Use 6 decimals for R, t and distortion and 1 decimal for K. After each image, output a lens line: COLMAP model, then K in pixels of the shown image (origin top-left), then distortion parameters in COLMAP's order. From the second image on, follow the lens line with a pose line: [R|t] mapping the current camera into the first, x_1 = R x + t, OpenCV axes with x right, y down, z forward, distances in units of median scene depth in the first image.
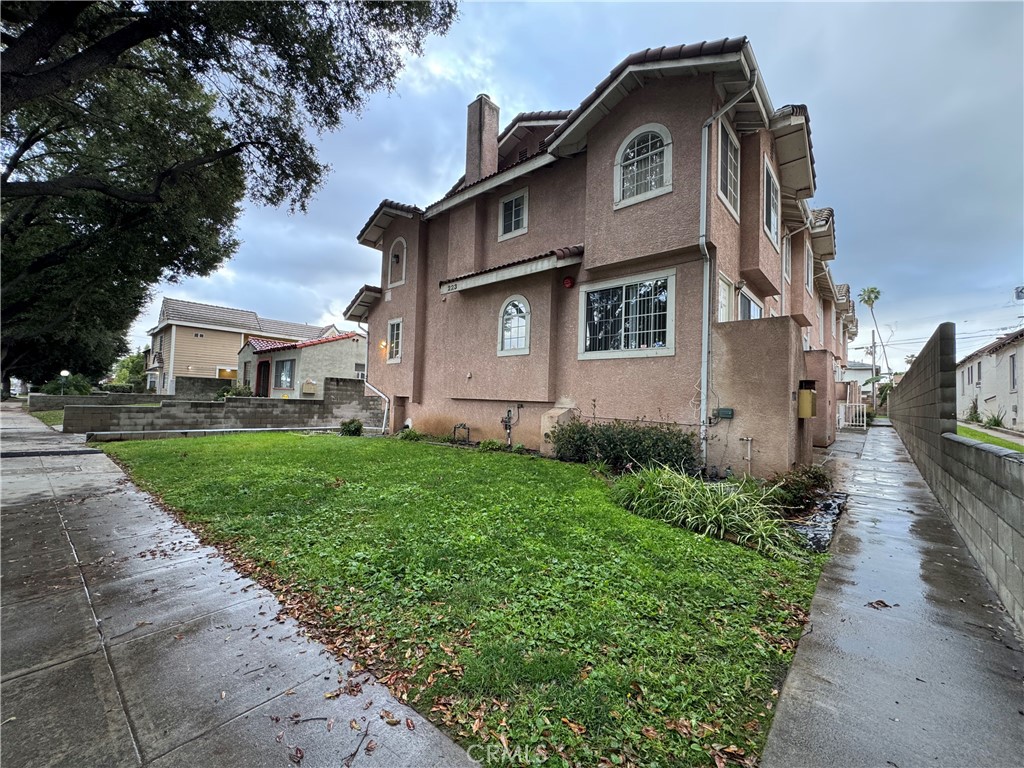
lens RADIAL K [[407.1, 0, 513.1], [0, 407.1, 384.9], [0, 0, 1]] dist [-0.001673, 0.000624]
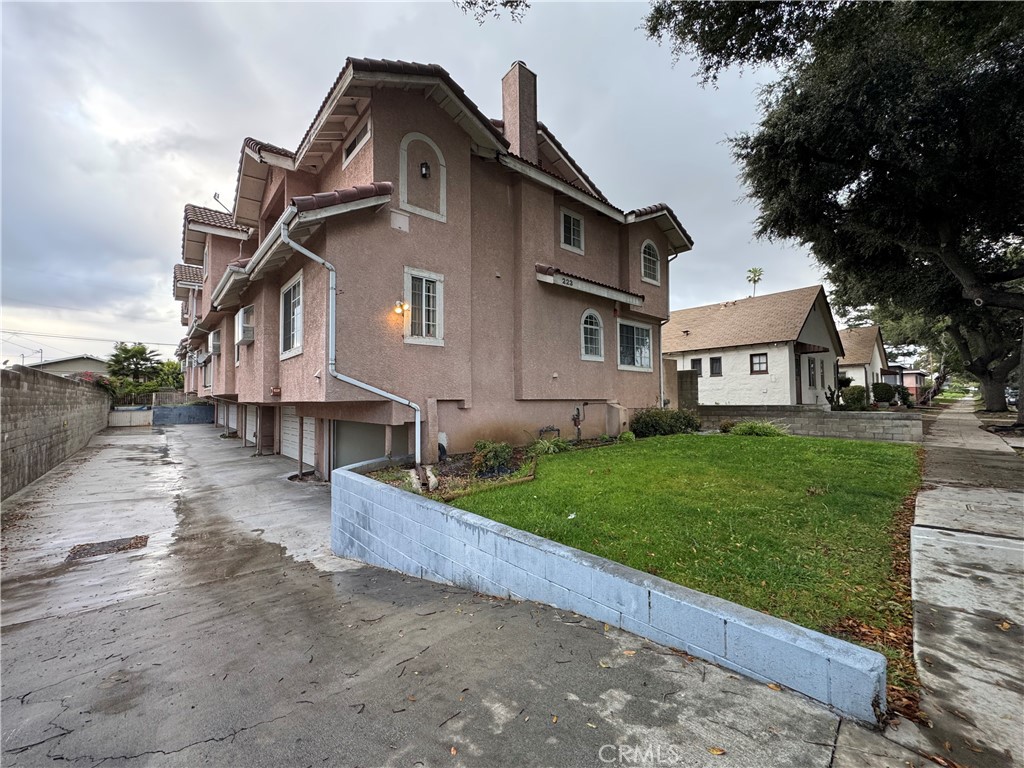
lens RADIAL K [[407.1, 0, 513.1], [0, 407.1, 384.9], [0, 0, 1]] dist [-0.001673, 0.000624]
pose [[0.114686, 0.002709, 0.993398, -1.146564], [-0.027783, 0.999614, 0.000481, 0.002541], [-0.993013, -0.027655, 0.114716, 1.051913]]
